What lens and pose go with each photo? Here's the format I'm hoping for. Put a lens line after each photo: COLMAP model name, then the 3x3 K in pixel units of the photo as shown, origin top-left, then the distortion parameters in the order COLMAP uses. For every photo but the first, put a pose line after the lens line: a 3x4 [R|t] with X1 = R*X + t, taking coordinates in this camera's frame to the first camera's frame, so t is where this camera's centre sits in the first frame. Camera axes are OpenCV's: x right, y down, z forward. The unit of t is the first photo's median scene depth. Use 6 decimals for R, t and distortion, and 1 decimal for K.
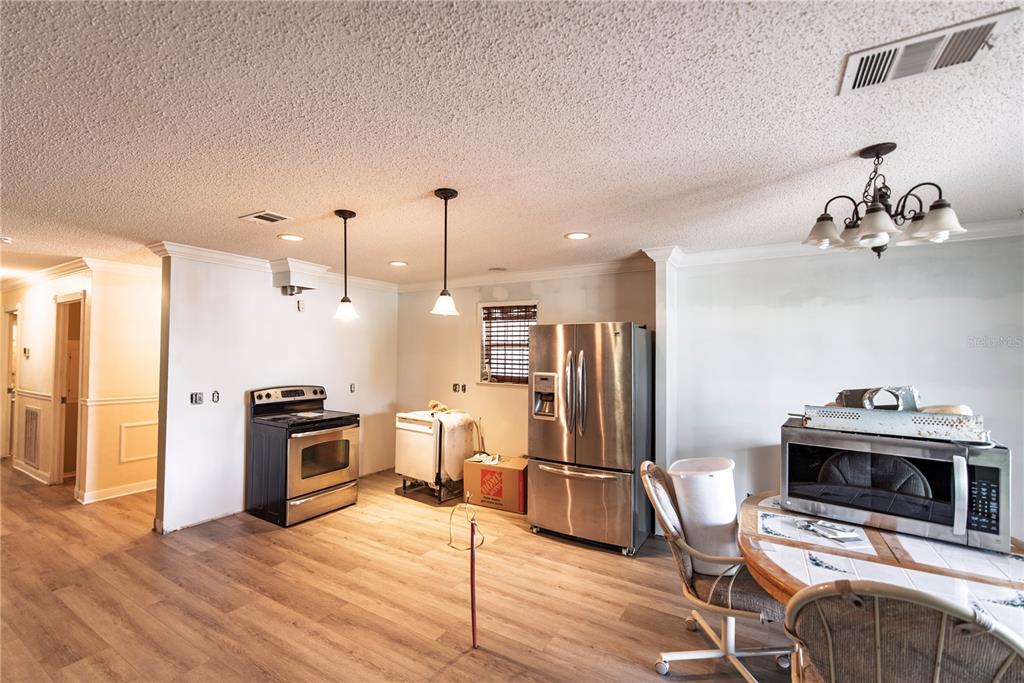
lens RADIAL K [[440.3, 0, 510.7], [0, 440.3, 346.1], [0, 0, 1]] dist [0.001186, -0.000153]
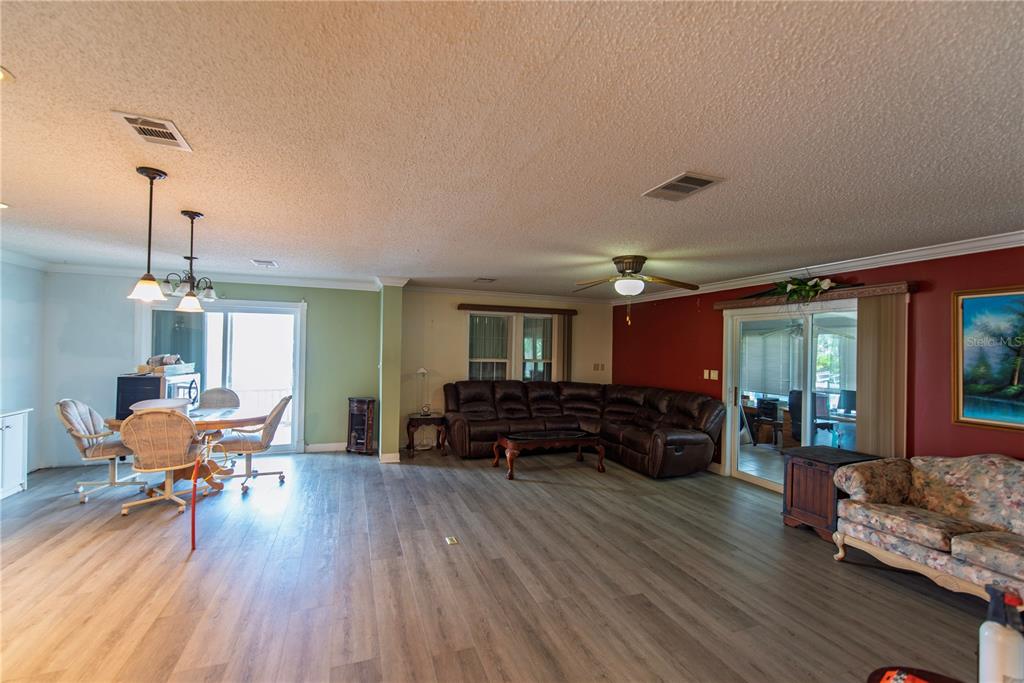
lens RADIAL K [[440.9, 0, 512.3], [0, 440.9, 343.4], [0, 0, 1]] dist [-0.000466, -0.000165]
pose [[-0.787365, -0.011961, 0.616372, -1.033550], [-0.031691, 0.999275, -0.021091, 0.010652], [-0.615673, -0.036140, -0.787173, 0.889312]]
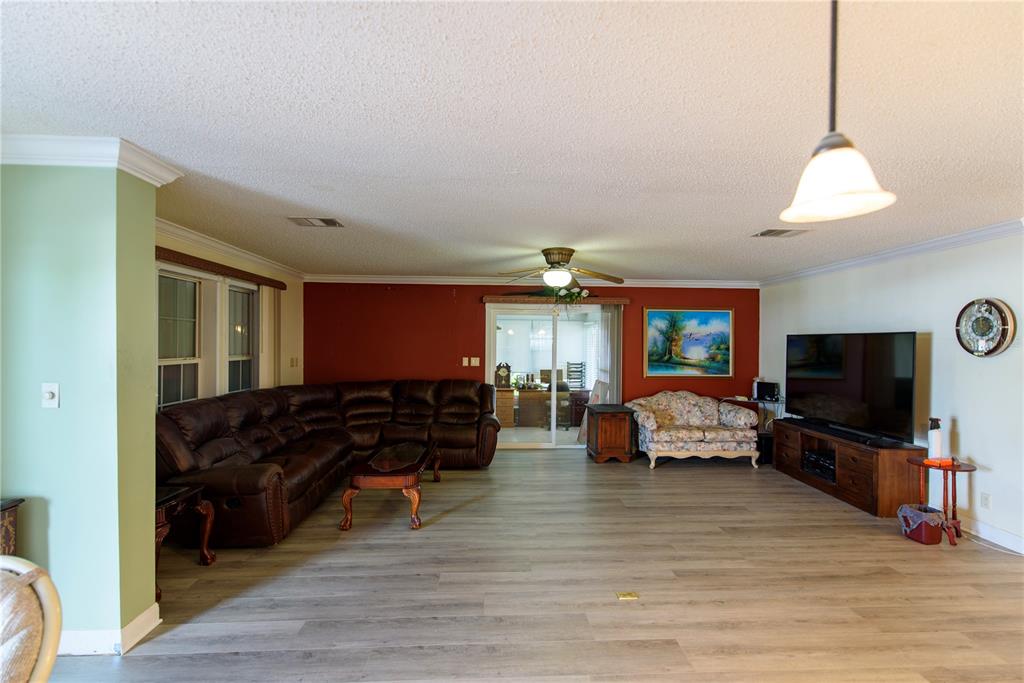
lens RADIAL K [[440.9, 0, 512.3], [0, 440.9, 343.4], [0, 0, 1]] dist [-0.000466, -0.000165]
pose [[-0.822490, -0.009474, -0.568700, 0.141586], [-0.002745, 0.999916, -0.012688, 0.017344], [0.568773, -0.008874, -0.822447, 0.706725]]
